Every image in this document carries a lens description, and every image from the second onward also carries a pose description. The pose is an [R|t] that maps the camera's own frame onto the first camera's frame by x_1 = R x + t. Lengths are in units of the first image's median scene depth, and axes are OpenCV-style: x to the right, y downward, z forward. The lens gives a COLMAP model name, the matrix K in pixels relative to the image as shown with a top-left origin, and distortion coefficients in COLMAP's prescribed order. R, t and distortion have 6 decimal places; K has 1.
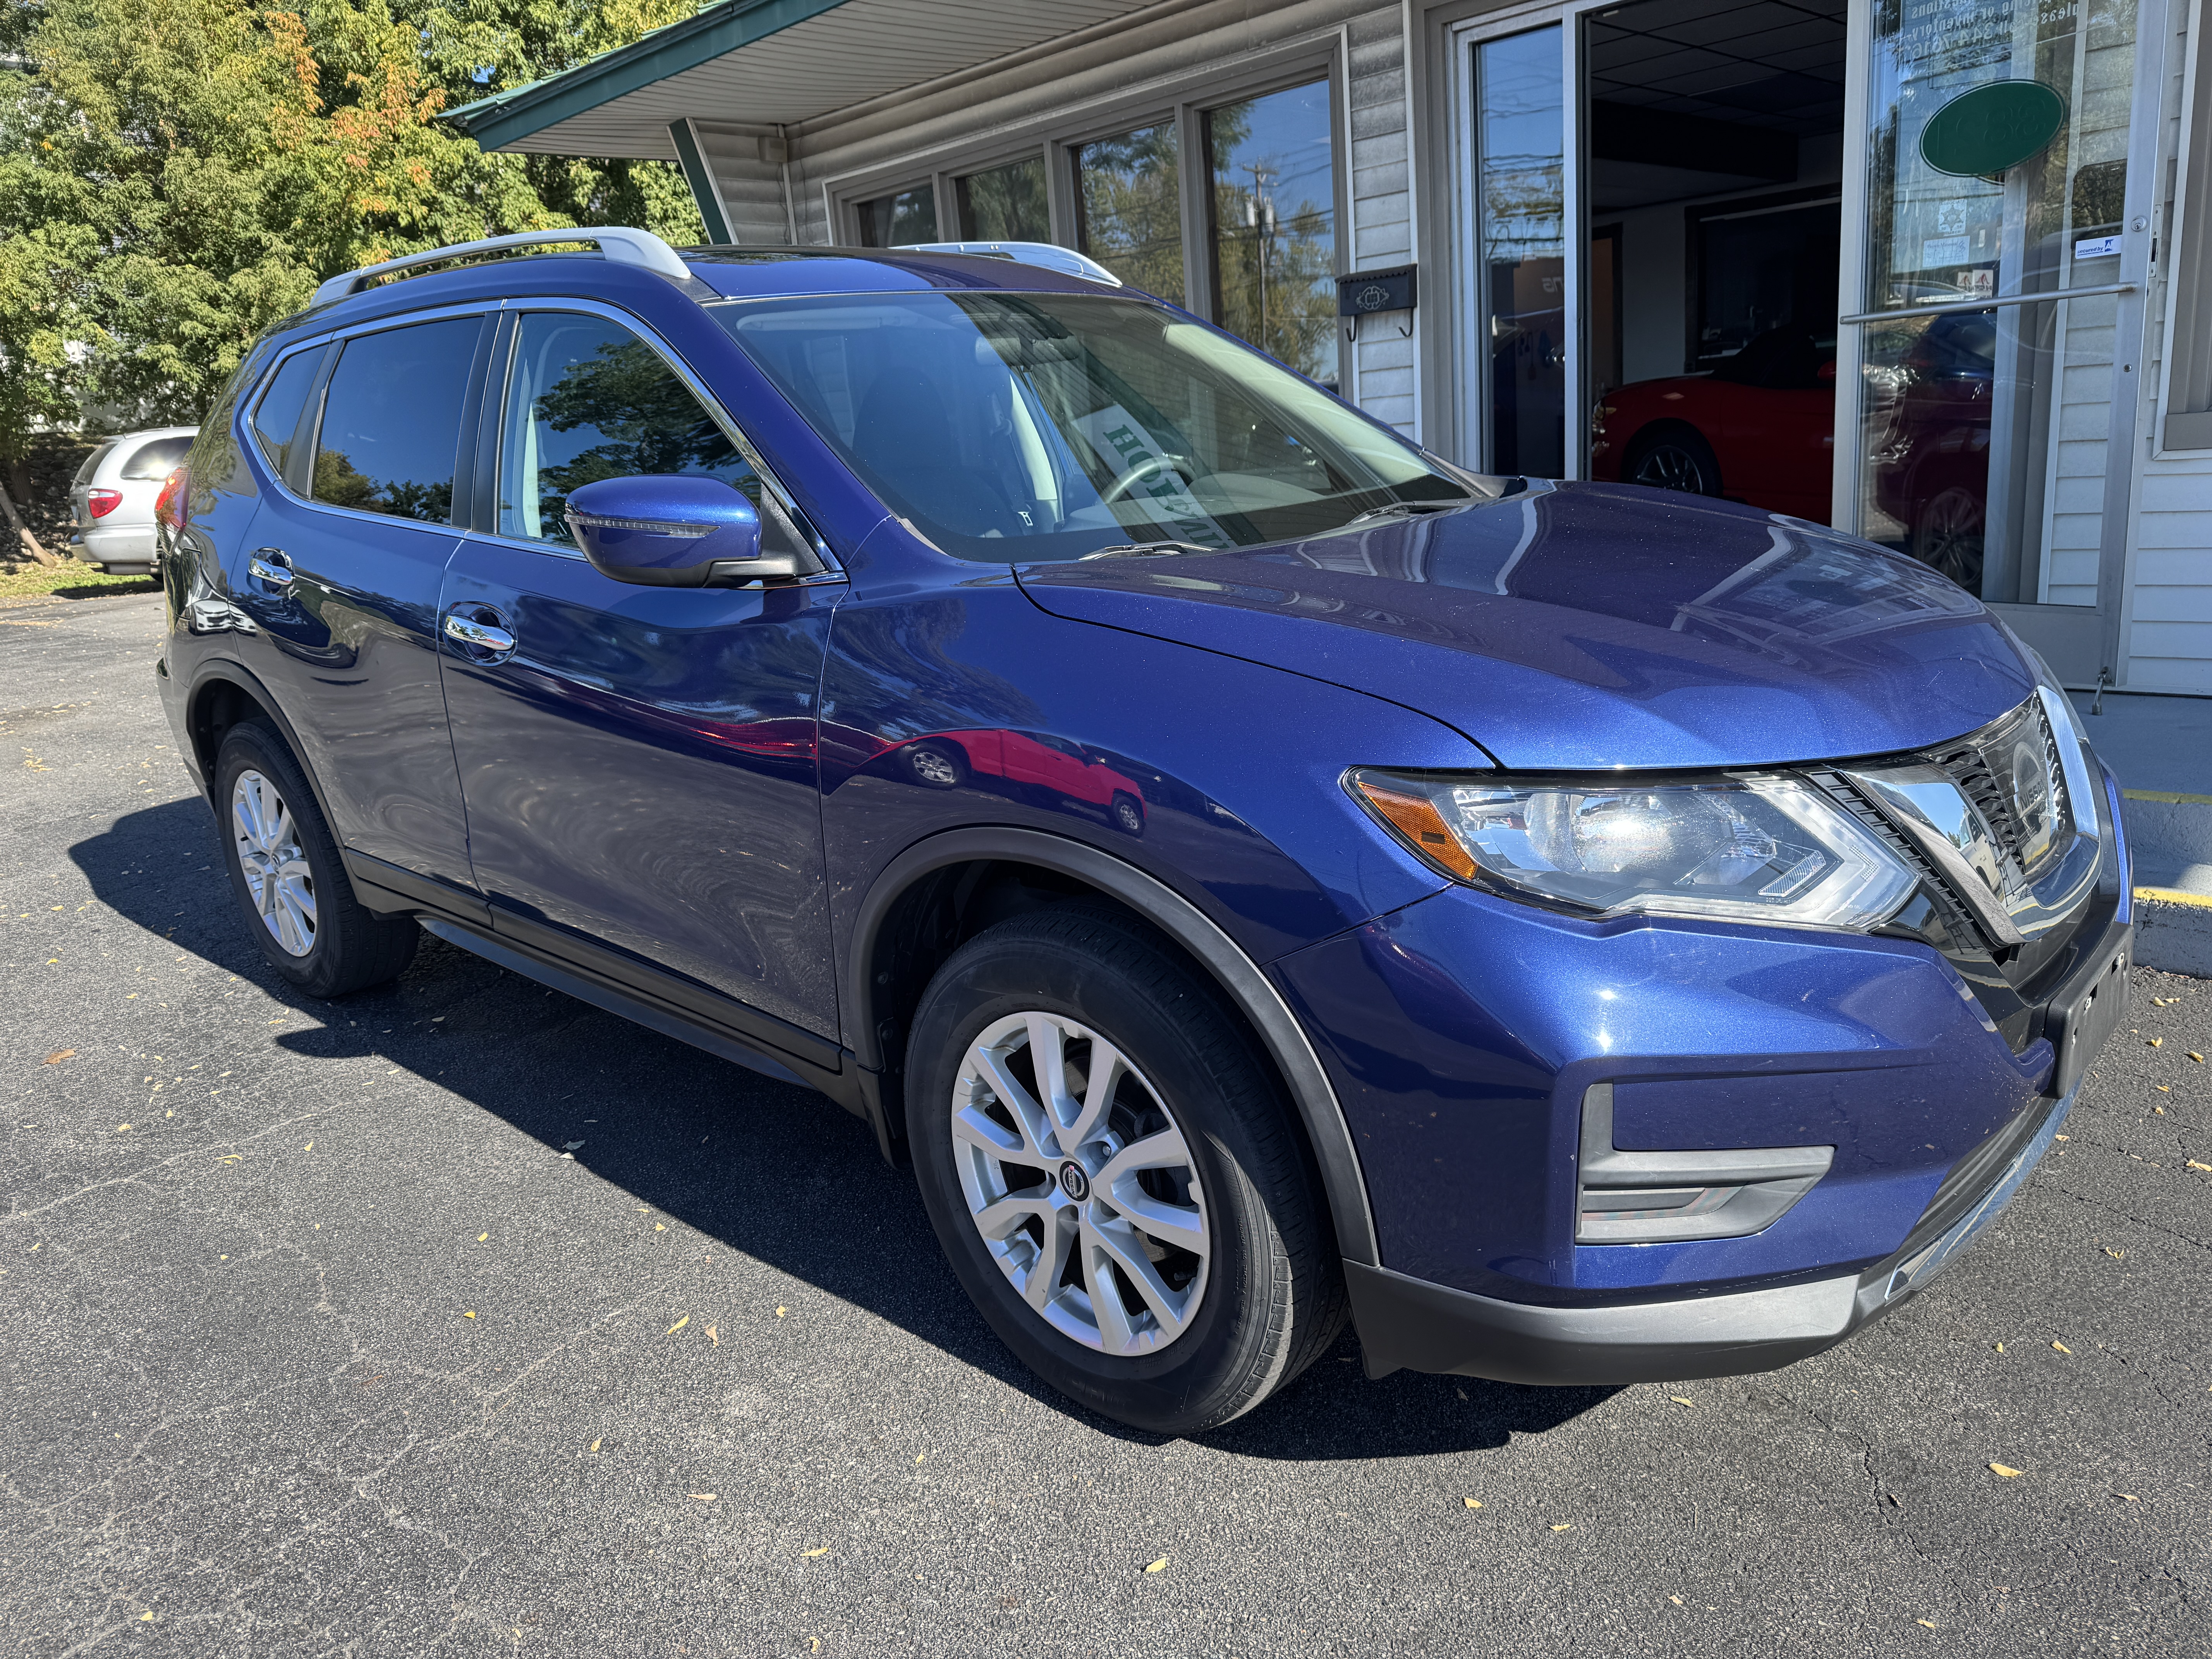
lens RADIAL K [[1562.7, 0, 1099.5], [0, 1562.7, 828.9], [0, 0, 1]] dist [0.009853, -0.035859]
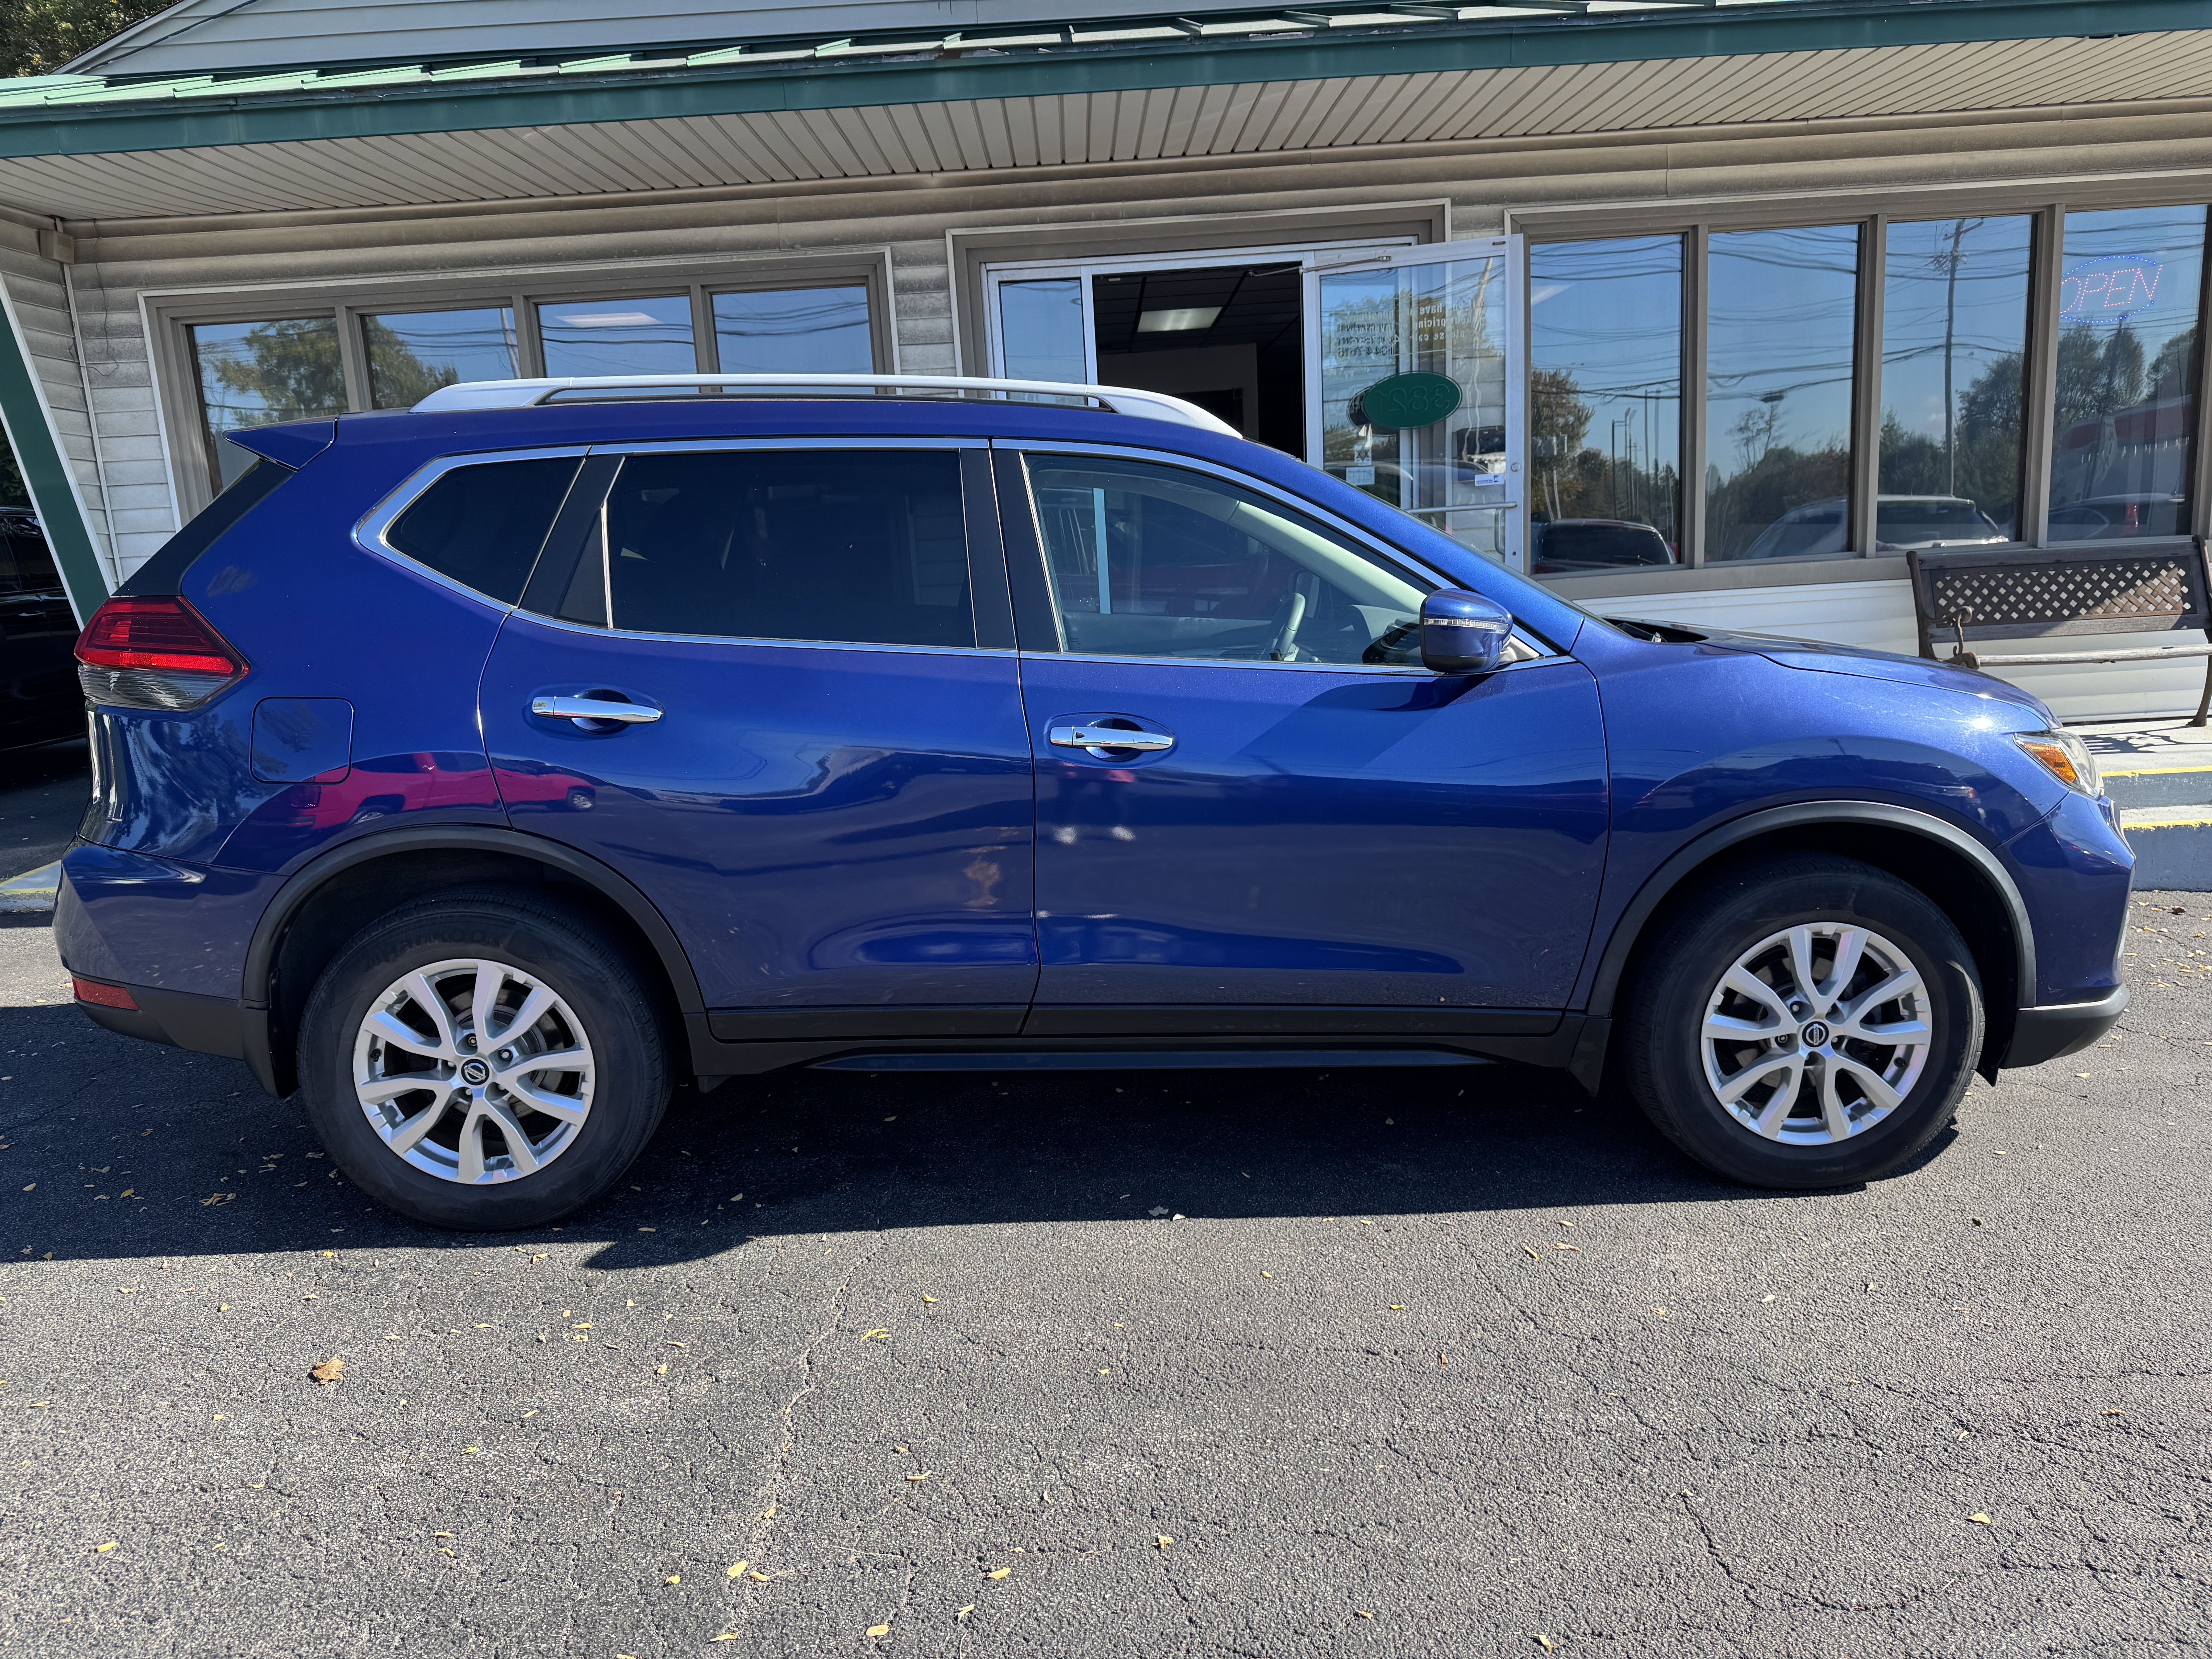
lens RADIAL K [[1562.7, 0, 1108.2], [0, 1562.7, 825.6], [0, 0, 1]] dist [0.009853, -0.035859]
pose [[0.712722, -0.081347, 0.696714, -0.578536], [0.164233, 0.984997, -0.053000, -0.003605], [-0.681949, 0.152198, 0.715389, 0.127003]]
